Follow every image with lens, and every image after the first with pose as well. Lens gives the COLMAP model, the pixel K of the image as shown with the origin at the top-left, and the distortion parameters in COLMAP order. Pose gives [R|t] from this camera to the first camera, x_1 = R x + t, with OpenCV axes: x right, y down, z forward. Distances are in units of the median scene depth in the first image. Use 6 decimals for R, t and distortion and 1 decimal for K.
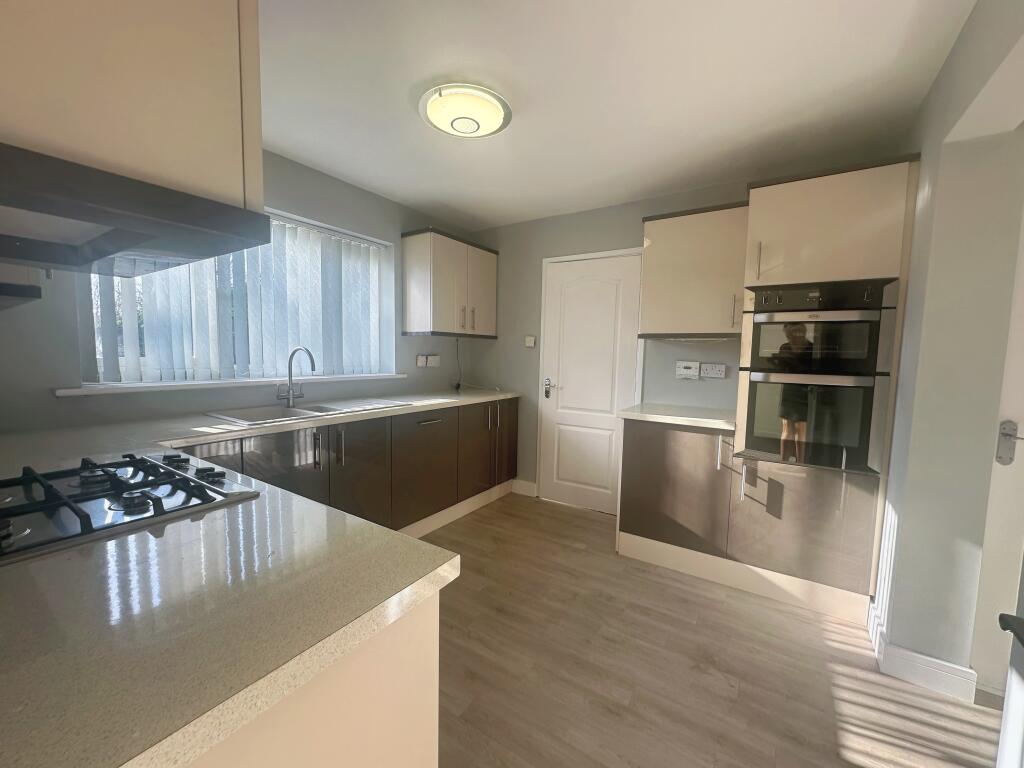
lens RADIAL K [[411.3, 0, 512.2], [0, 411.3, 384.3], [0, 0, 1]] dist [0.017578, 0.000863]
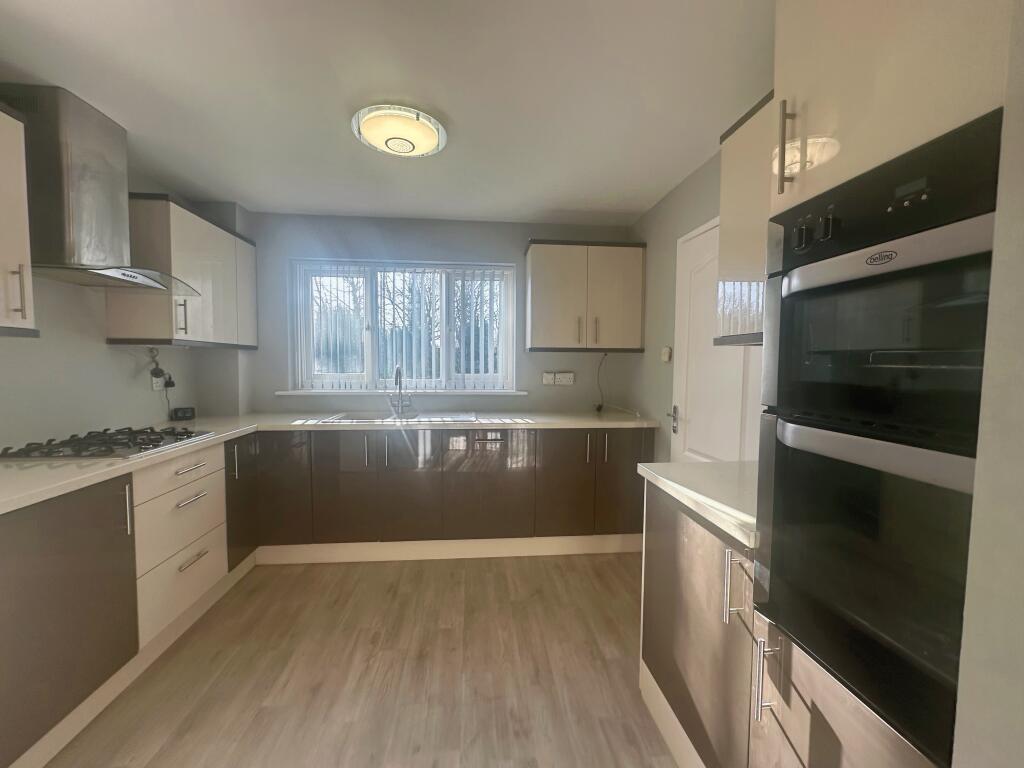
lens RADIAL K [[411.3, 0, 508.9], [0, 411.3, 385.9], [0, 0, 1]] dist [0.017578, 0.000863]
pose [[0.620335, 0.027942, -0.783839, 0.499744], [-0.056039, 0.998390, -0.008759, -0.027915], [0.782332, 0.049359, 0.620903, 0.358962]]
